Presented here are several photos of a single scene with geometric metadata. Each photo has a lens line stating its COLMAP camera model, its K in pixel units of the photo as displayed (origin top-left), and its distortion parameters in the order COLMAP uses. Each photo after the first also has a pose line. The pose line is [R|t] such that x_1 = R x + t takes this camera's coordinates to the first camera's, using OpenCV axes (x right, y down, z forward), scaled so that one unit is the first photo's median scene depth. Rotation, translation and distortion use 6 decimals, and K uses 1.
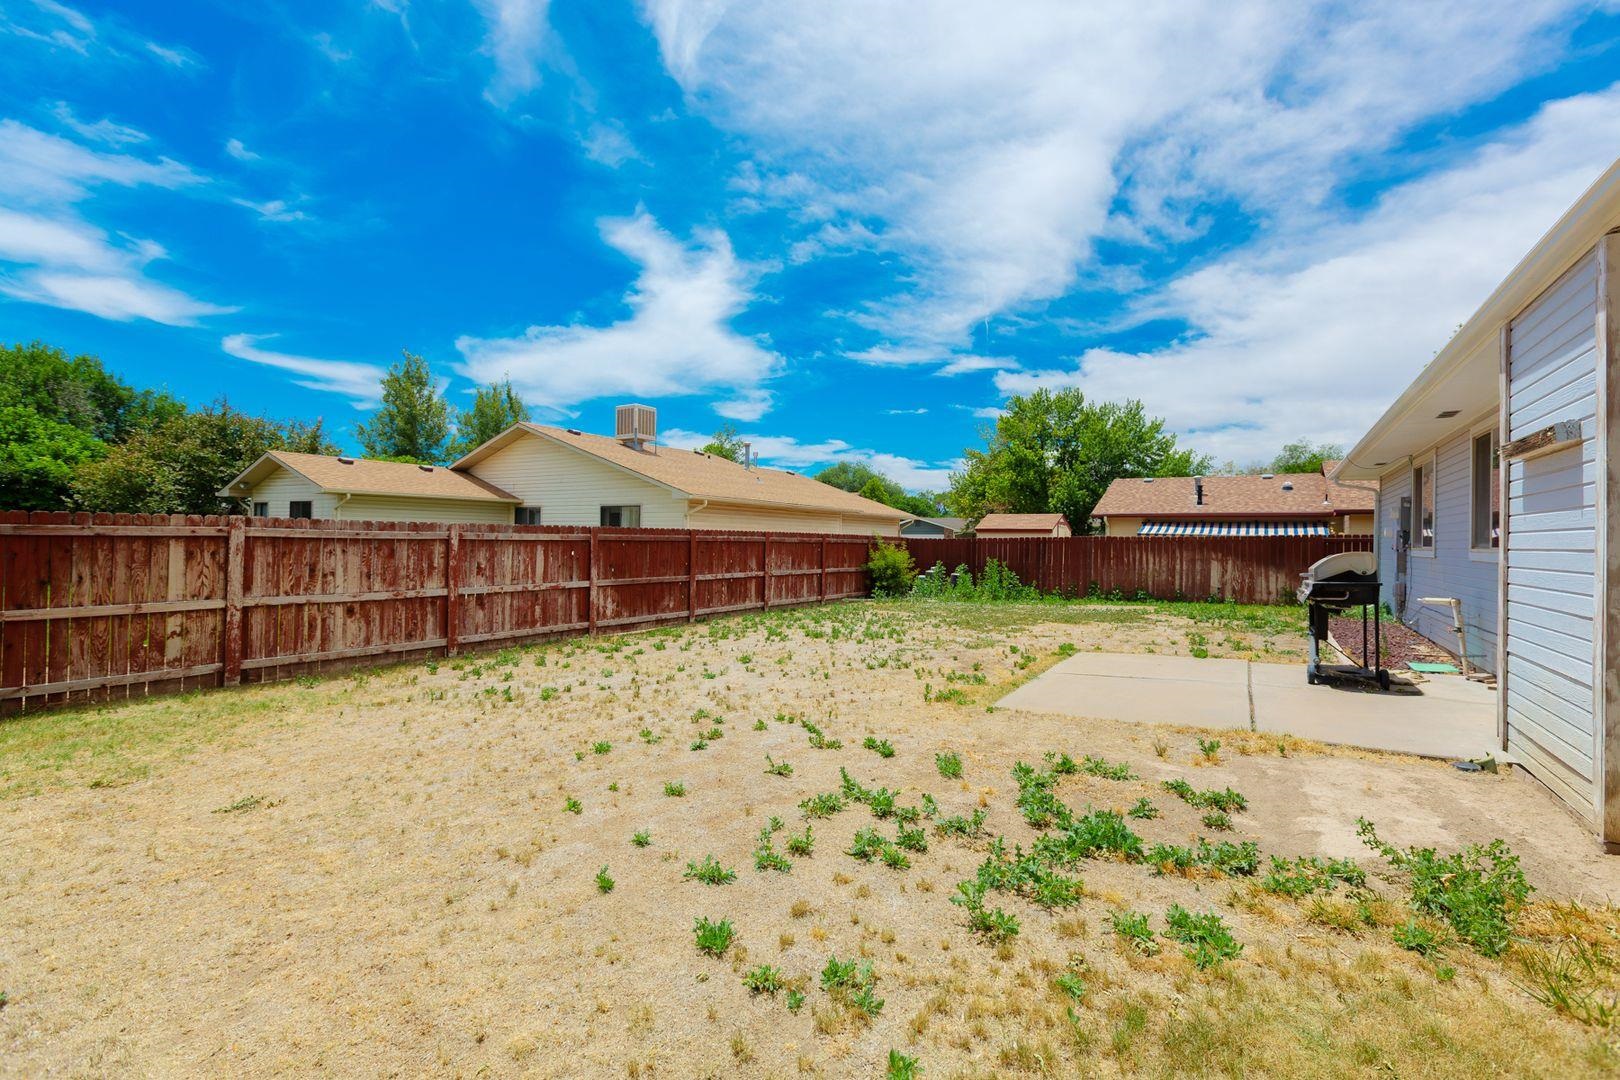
lens RADIAL K [[721.1, 0, 810.0], [0, 721.1, 540.0], [0, 0, 1]] dist [0.004125, -0.000033]
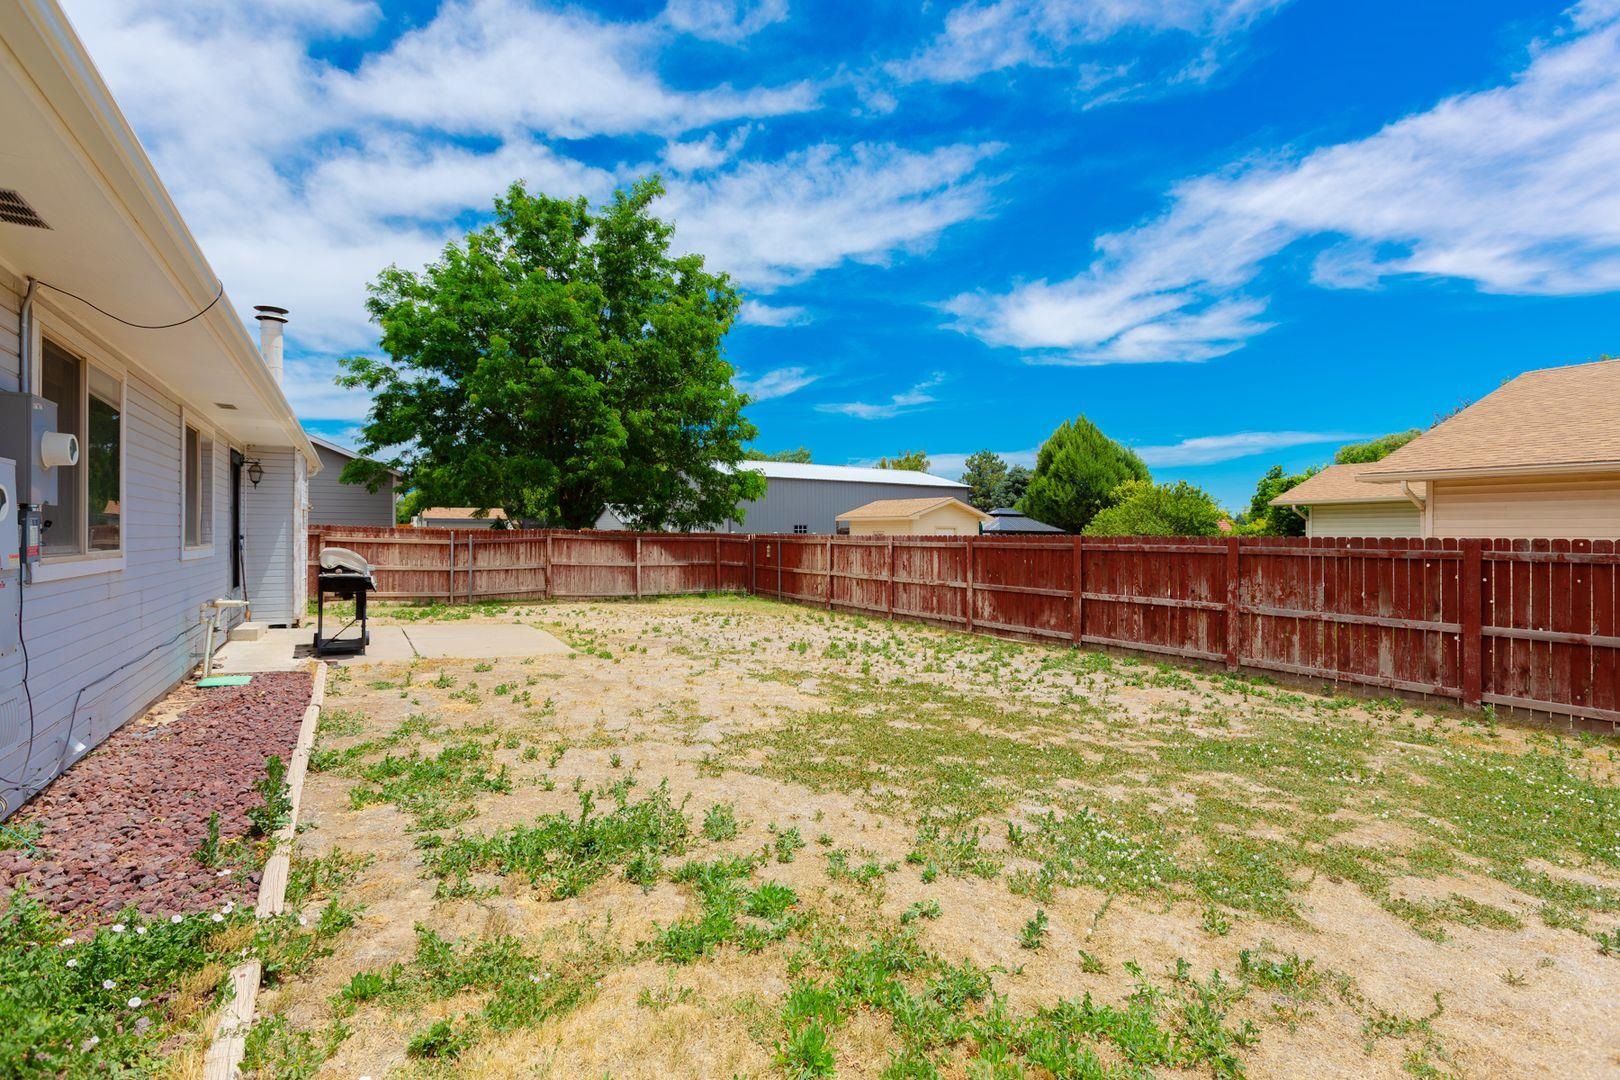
lens RADIAL K [[721.1, 0, 810.0], [0, 721.1, 540.0], [0, 0, 1]] dist [0.004125, -0.000033]
pose [[-0.427308, -0.022077, -0.903837, 0.829071], [-0.024708, 0.999614, -0.012735, 0.009248], [0.903768, 0.016890, -0.427688, 1.242499]]
